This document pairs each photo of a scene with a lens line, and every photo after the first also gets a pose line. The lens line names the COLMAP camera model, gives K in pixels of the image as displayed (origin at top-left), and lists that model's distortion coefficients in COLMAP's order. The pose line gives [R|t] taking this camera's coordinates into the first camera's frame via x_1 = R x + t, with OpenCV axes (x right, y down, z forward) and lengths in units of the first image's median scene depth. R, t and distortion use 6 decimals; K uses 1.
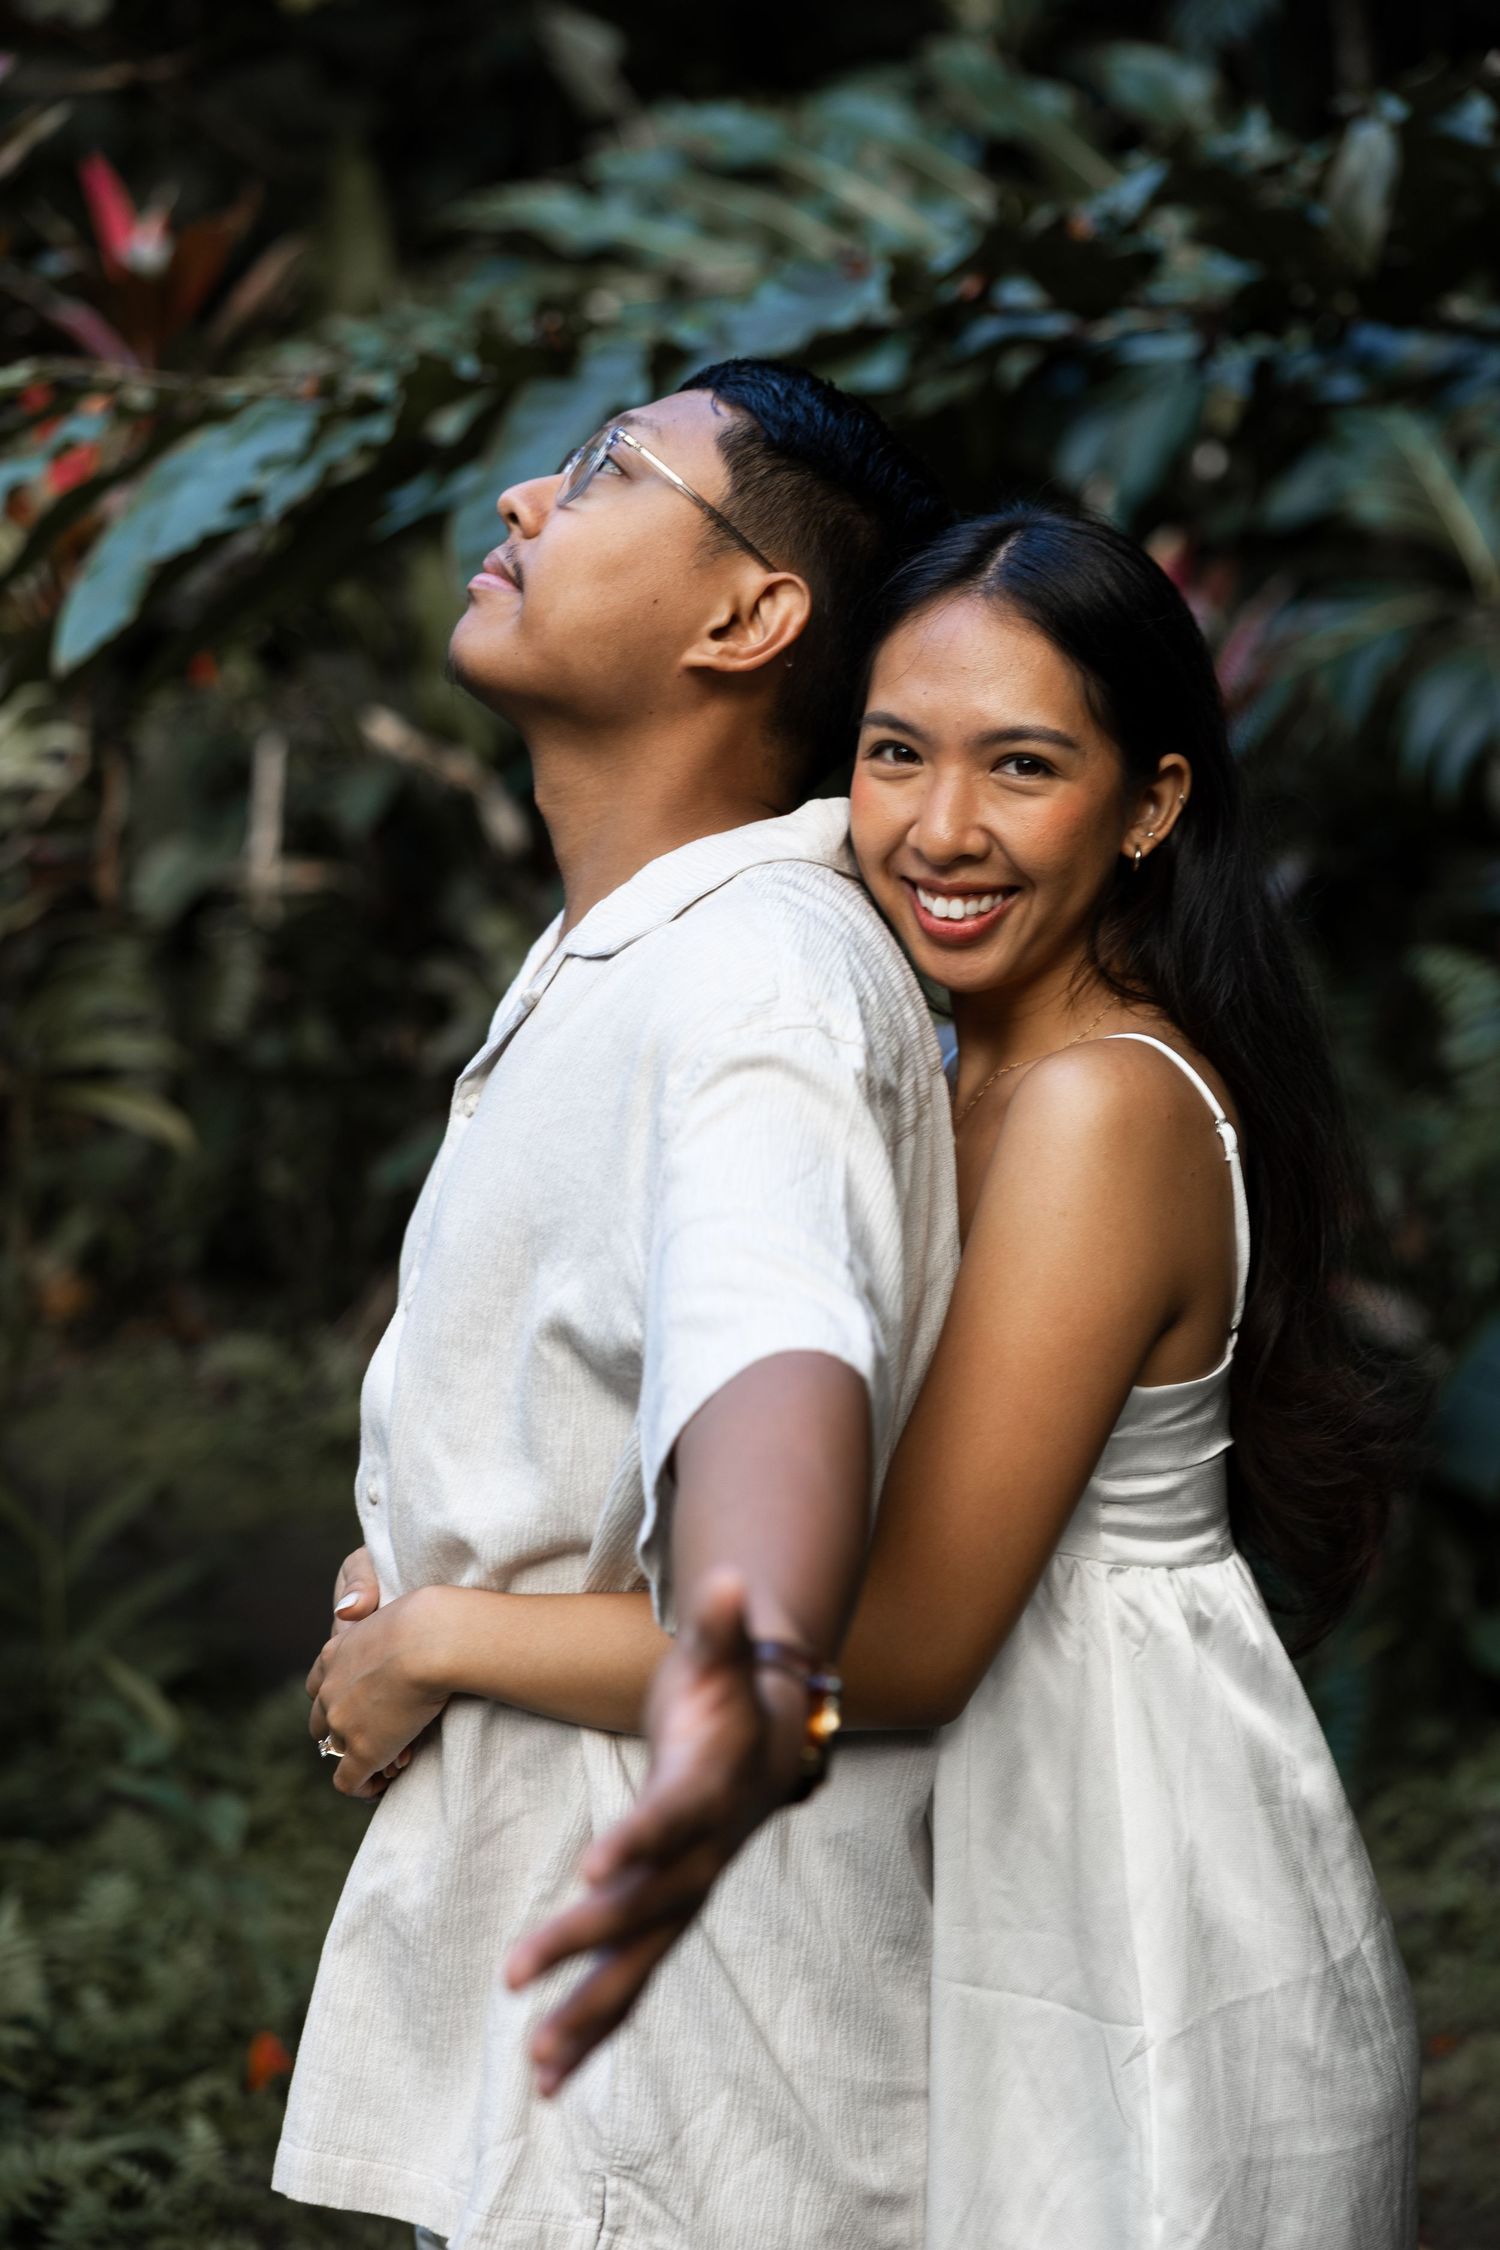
lens RADIAL K [[3739.8, 0, 763.2], [0, 3739.8, 1119.6], [0, 0, 1]] dist [-0.055059, 0.000000]
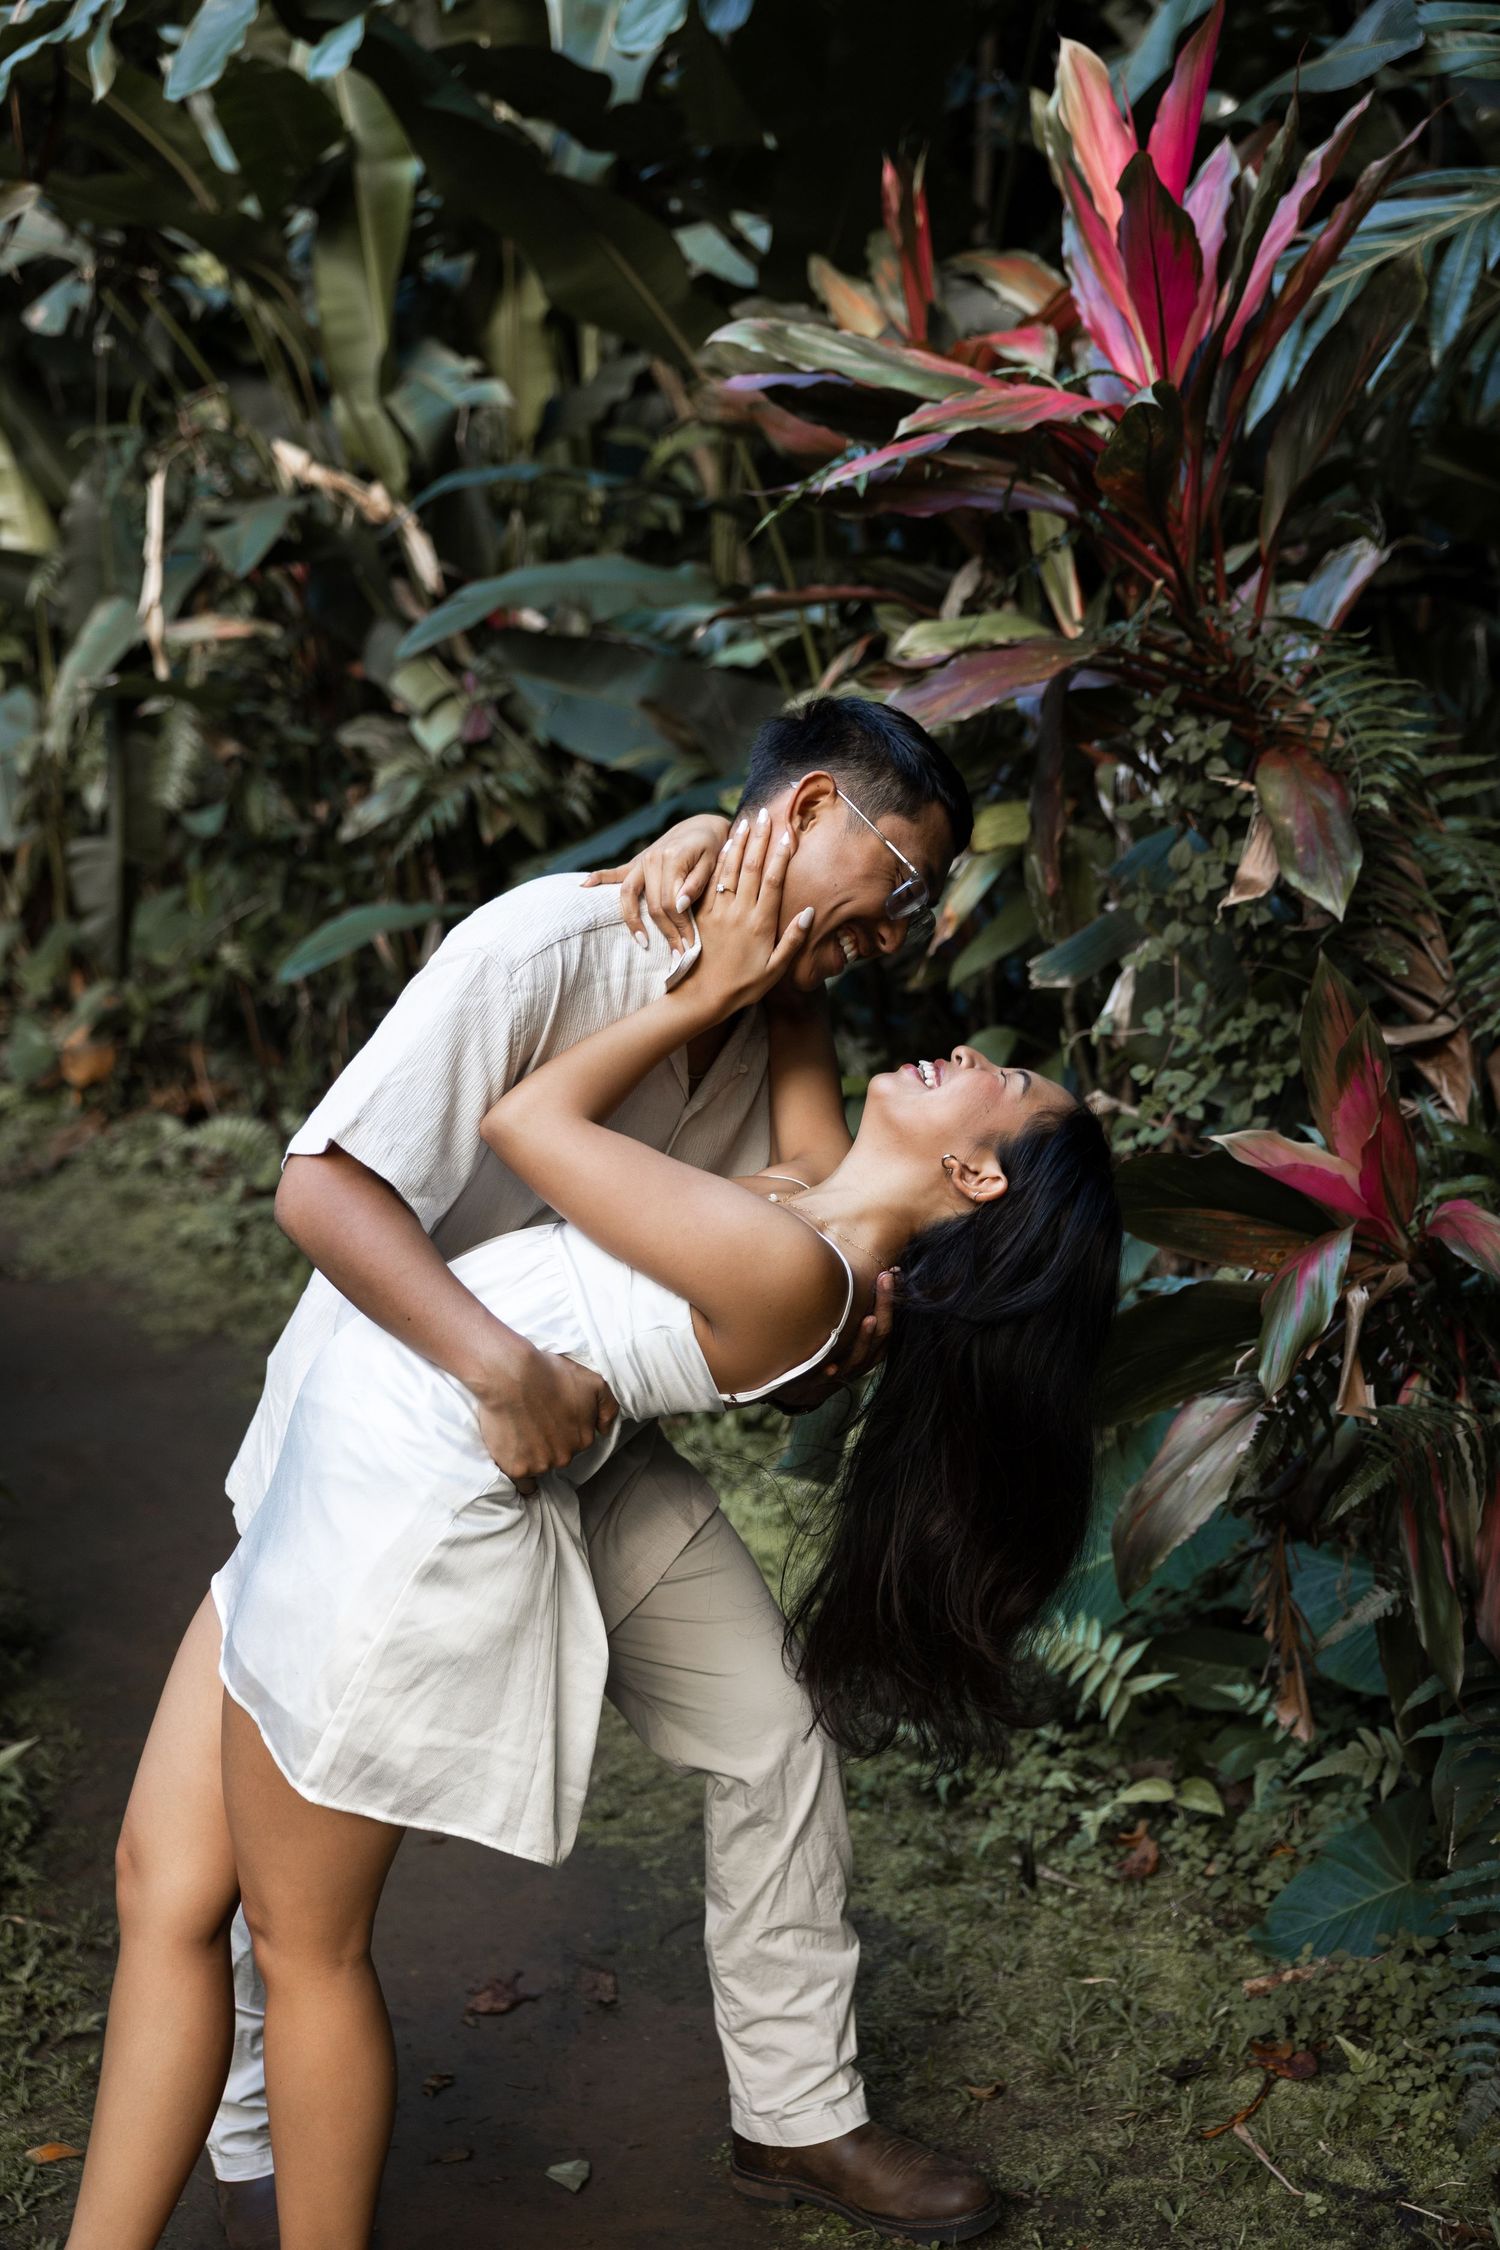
lens RADIAL K [[3068.3, 0, 742.0], [0, 3068.3, 1125.3], [0, 0, 1]] dist [0.097949, 0.000000]
pose [[0.999290, -0.016182, -0.034038, 0.045262], [0.019101, 0.996004, 0.087237, -0.013904], [0.032490, -0.087825, 0.995606, 0.419589]]
